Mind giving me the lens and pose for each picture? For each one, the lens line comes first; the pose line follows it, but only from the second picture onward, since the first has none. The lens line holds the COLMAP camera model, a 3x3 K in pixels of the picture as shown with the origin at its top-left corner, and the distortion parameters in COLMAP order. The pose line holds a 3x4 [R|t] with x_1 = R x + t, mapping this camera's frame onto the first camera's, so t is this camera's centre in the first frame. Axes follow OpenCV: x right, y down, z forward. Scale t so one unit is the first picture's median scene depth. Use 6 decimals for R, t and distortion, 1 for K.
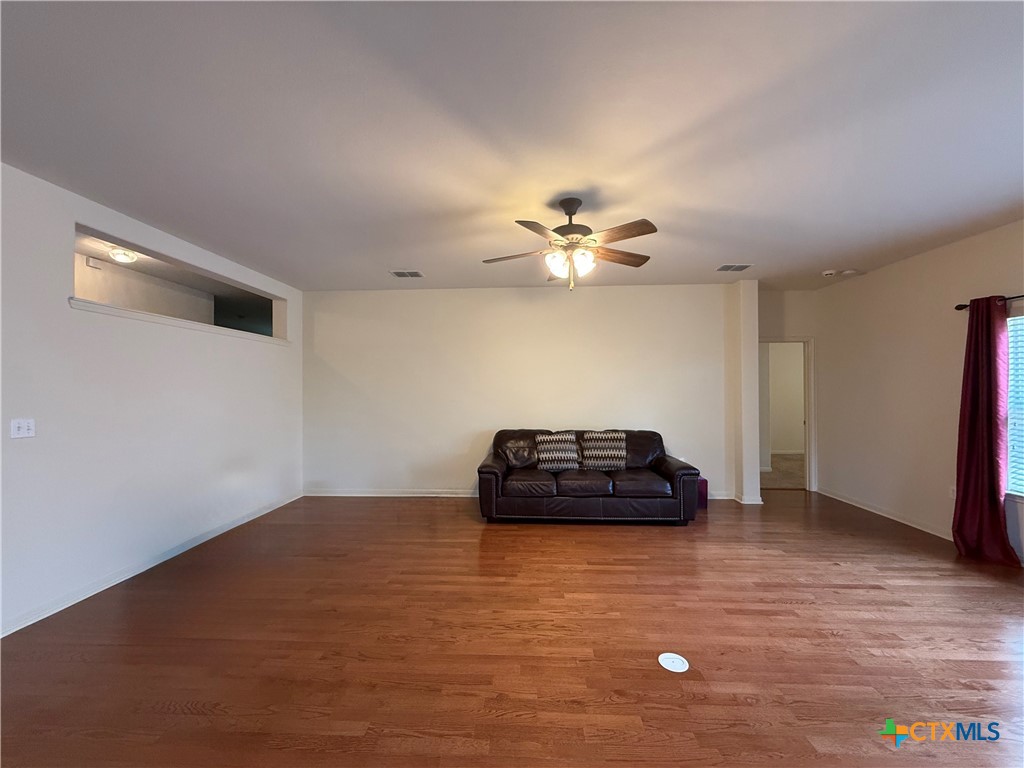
lens RADIAL K [[406.6, 0, 510.7], [0, 406.6, 386.8], [0, 0, 1]] dist [0.001333, -0.000239]
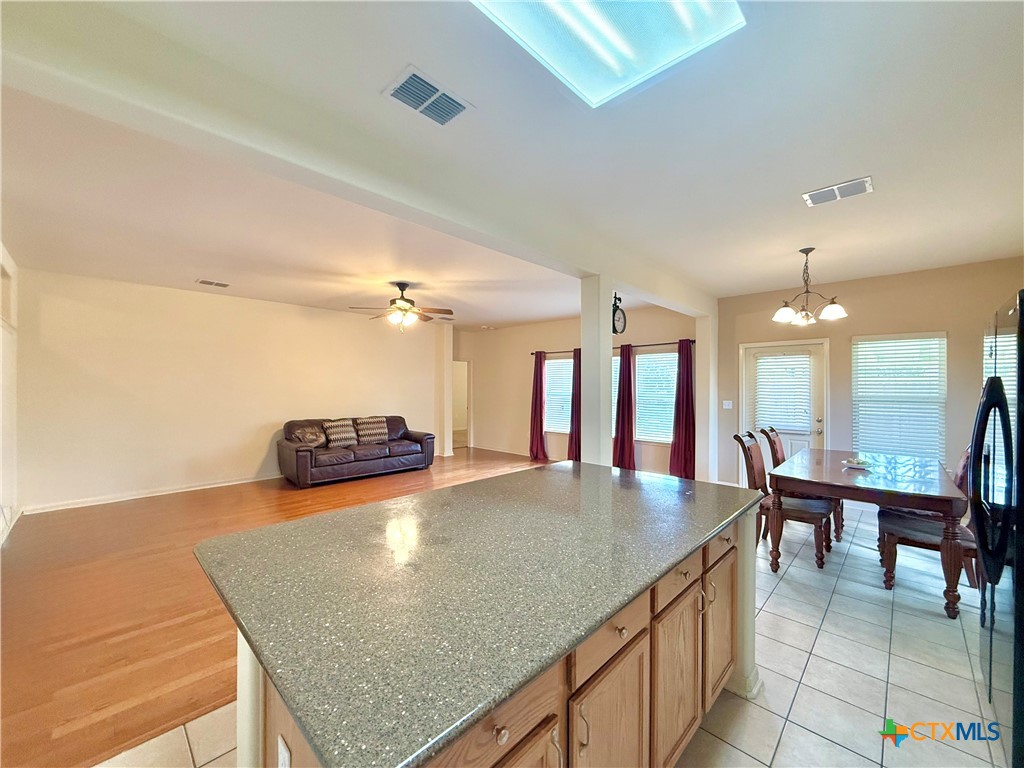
lens RADIAL K [[406.6, 0, 510.7], [0, 406.6, 386.8], [0, 0, 1]] dist [0.001333, -0.000239]
pose [[0.663276, 0.008574, 0.748325, -0.612160], [-0.009348, 0.999951, -0.003172, 0.001532], [-0.748316, -0.004891, 0.663324, -0.385070]]
